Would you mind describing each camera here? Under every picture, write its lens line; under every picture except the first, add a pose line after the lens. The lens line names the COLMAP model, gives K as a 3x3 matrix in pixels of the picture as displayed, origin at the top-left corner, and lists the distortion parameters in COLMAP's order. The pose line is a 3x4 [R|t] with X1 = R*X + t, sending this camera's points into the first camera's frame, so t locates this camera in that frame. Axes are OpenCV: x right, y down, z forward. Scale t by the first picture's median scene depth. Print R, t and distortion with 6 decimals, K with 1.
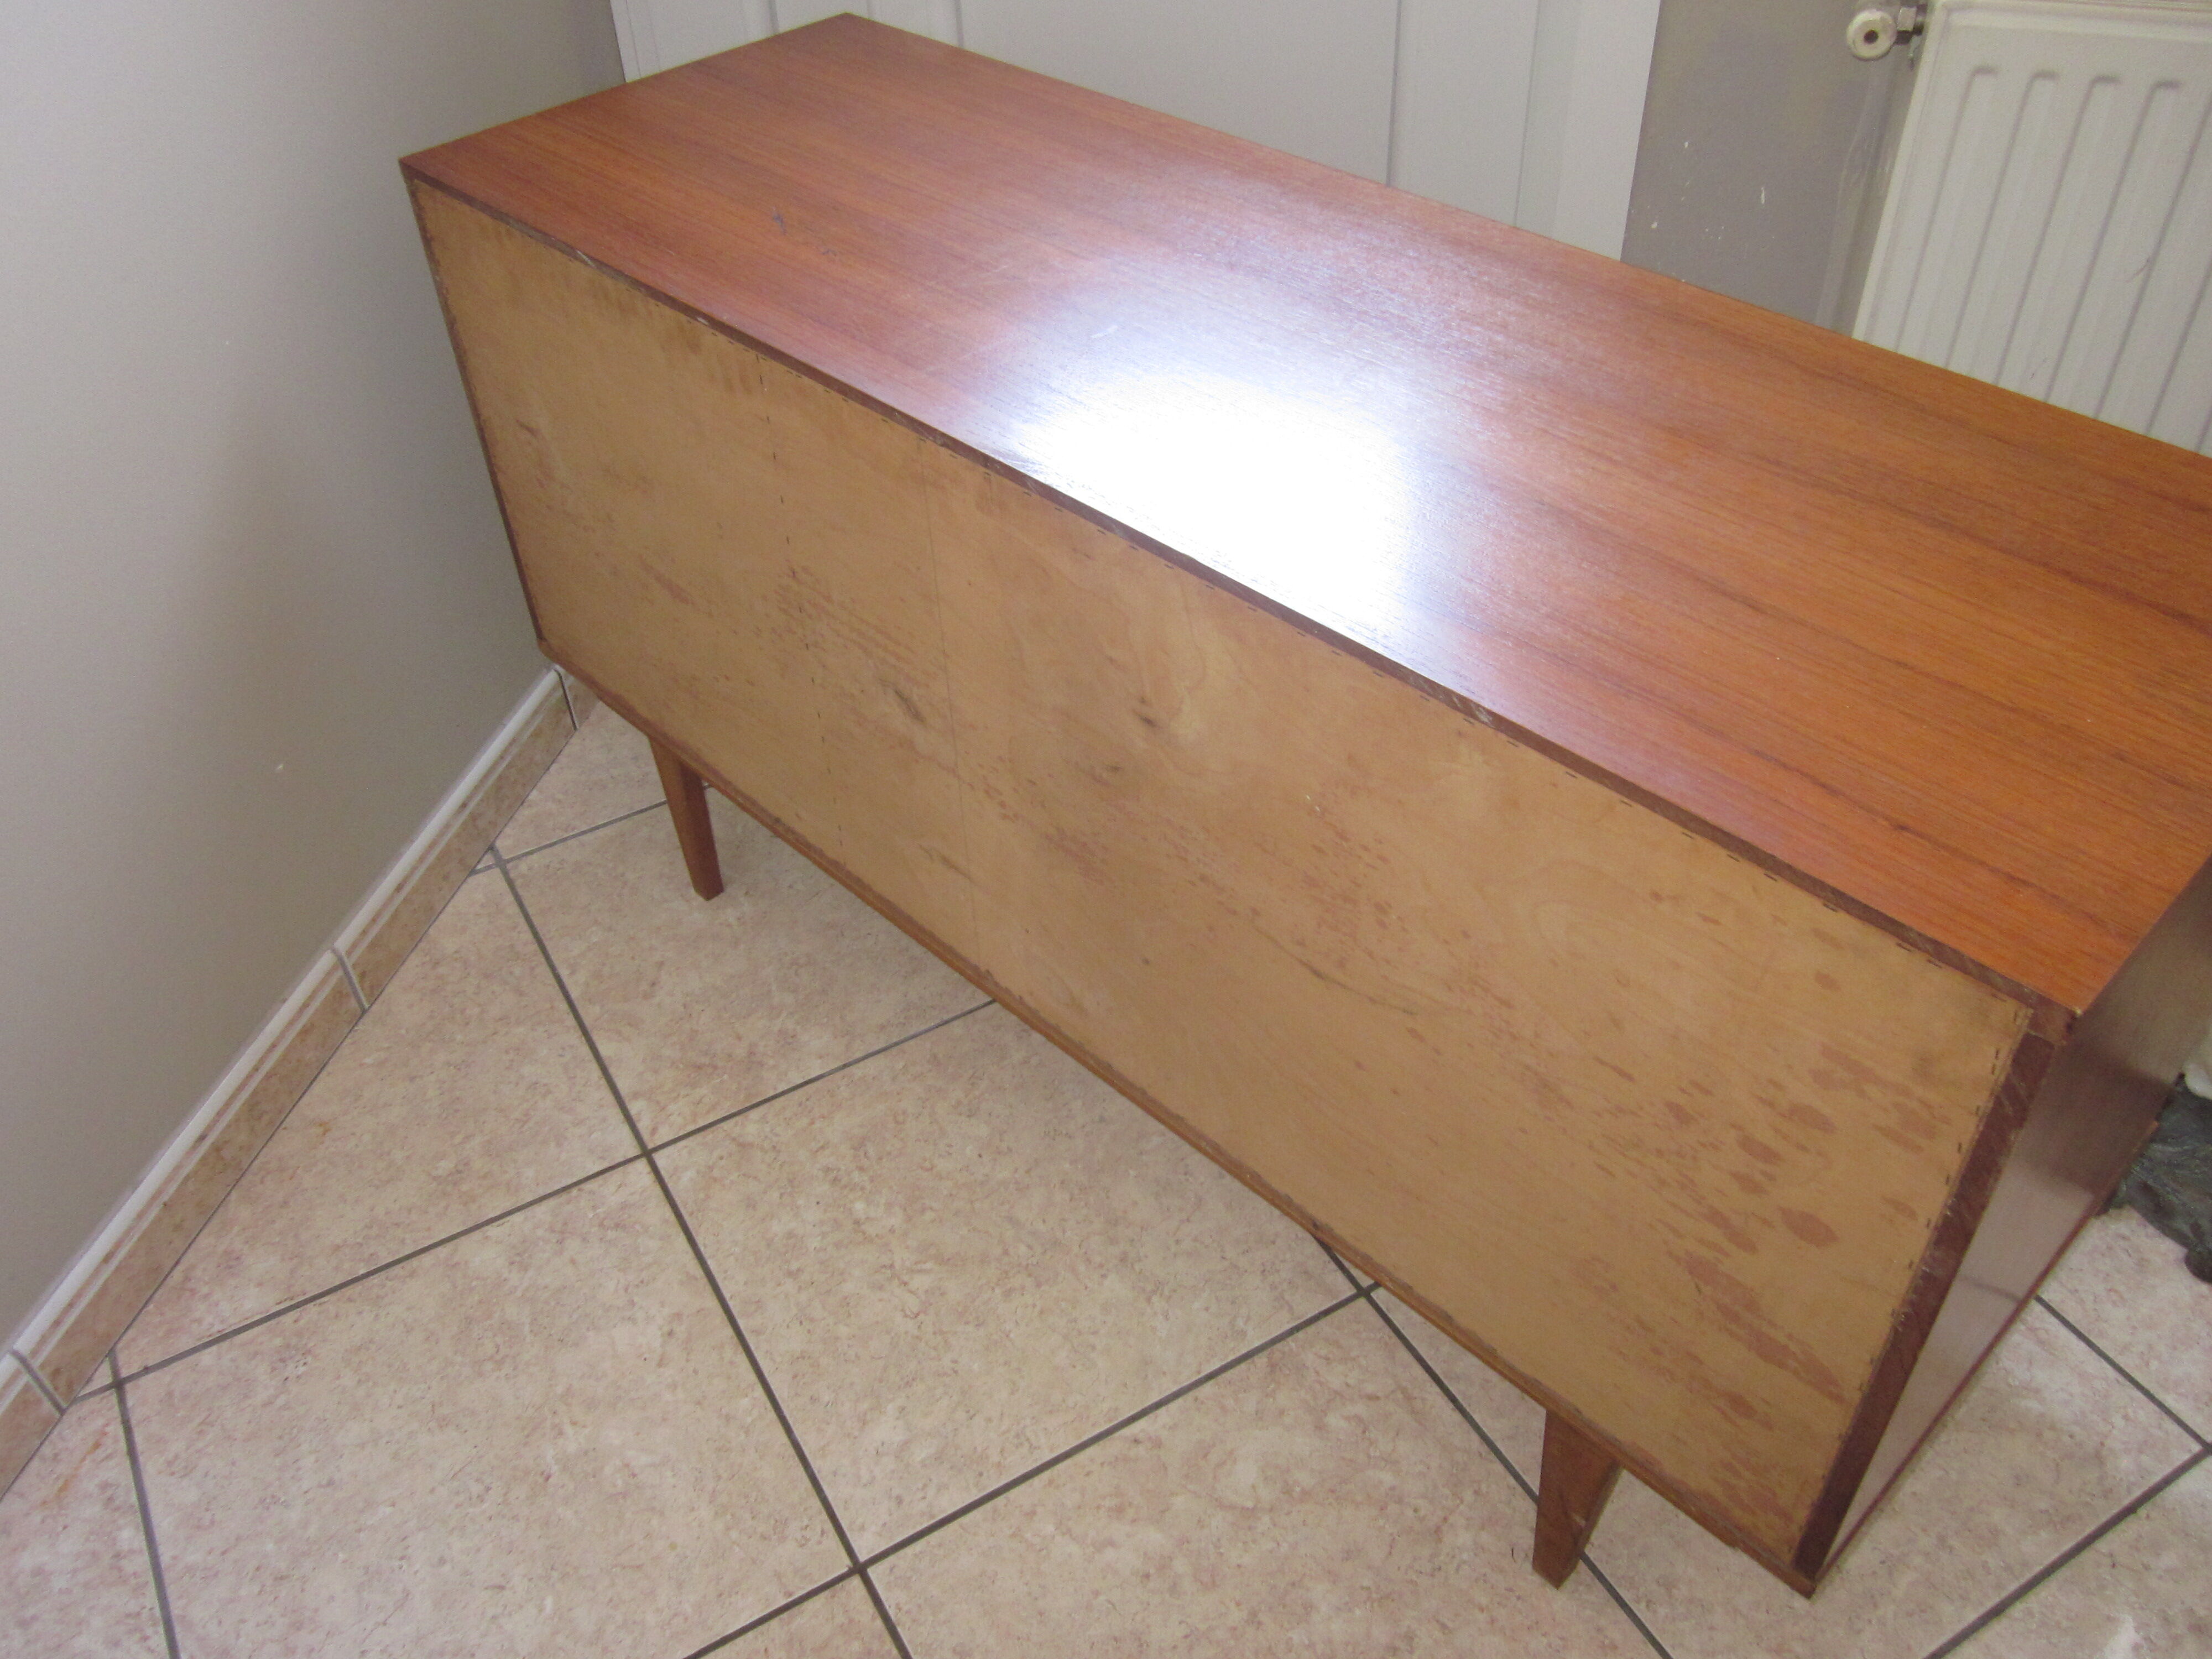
lens RADIAL K [[1854.4, 0, 1107.2], [0, 1854.4, 833.8], [0, 0, 1]] dist [-0.029069, 0.000677]
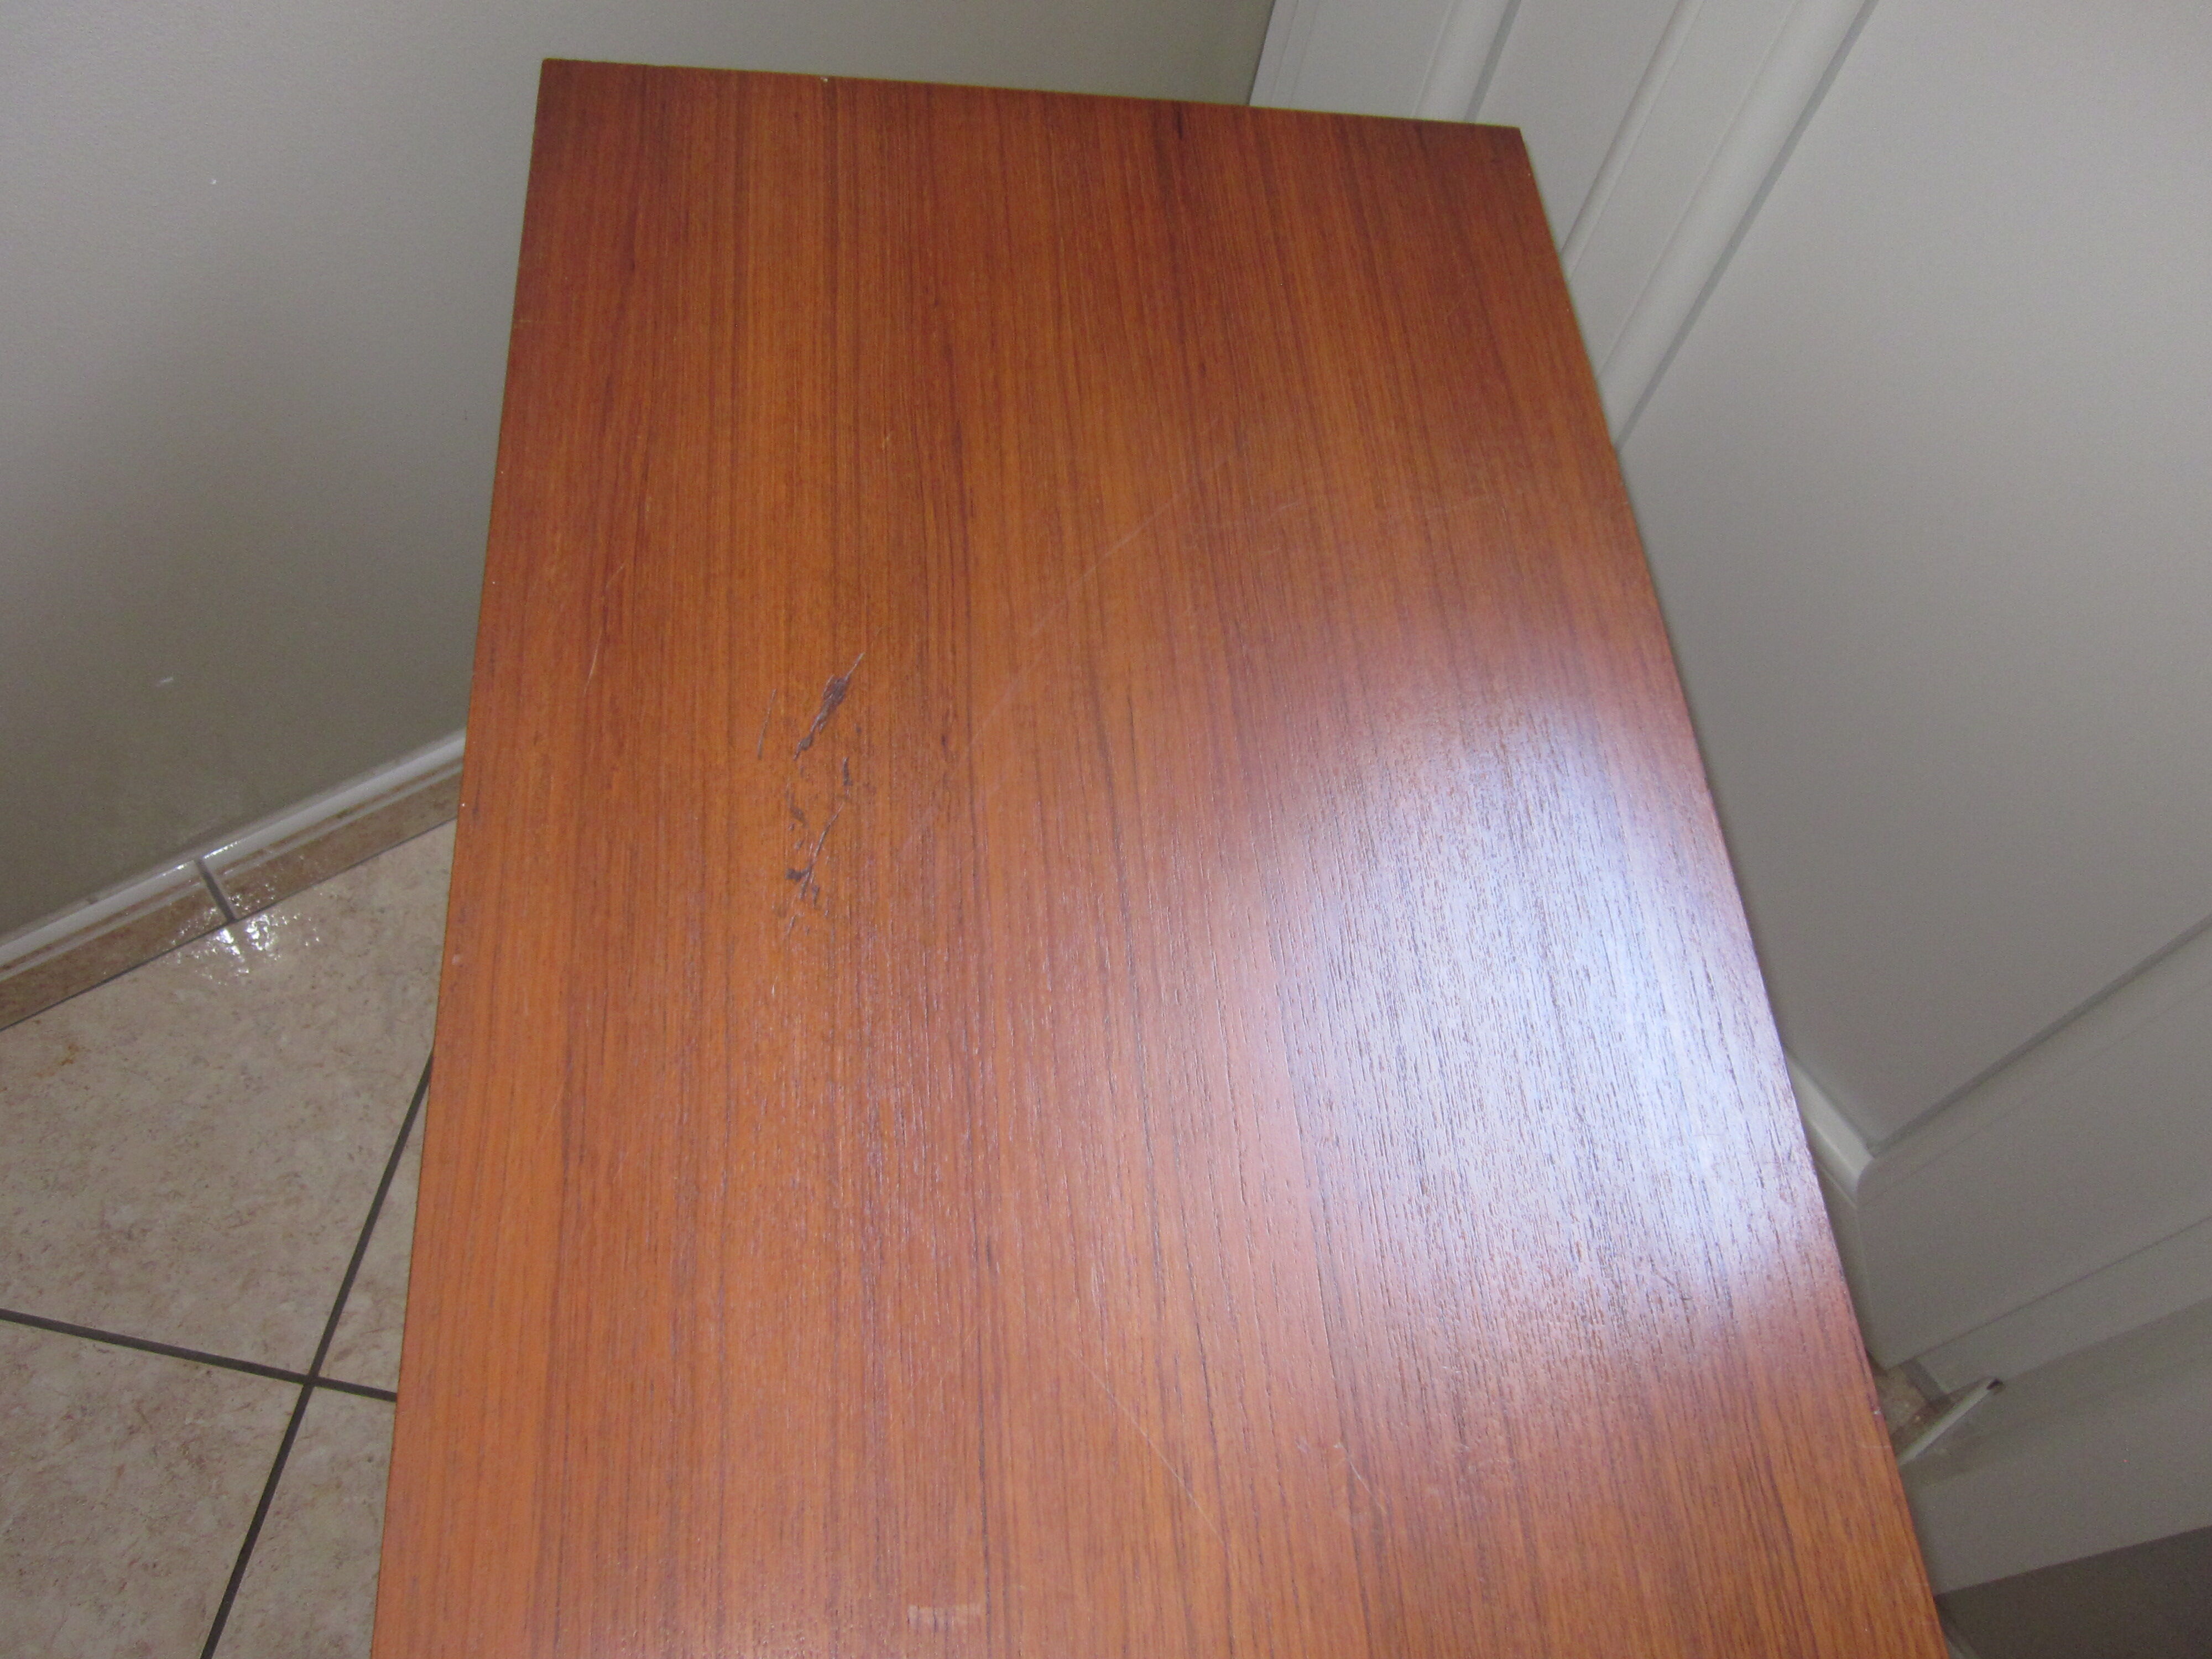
lens RADIAL K [[1854.4, 0, 1109.7], [0, 1854.4, 826.4], [0, 0, 1]] dist [-0.029069, 0.000677]
pose [[0.750590, 0.631014, -0.196053, -0.001977], [-0.548267, 0.760355, 0.348228, -0.441167], [0.368807, -0.153887, 0.916679, 0.479034]]
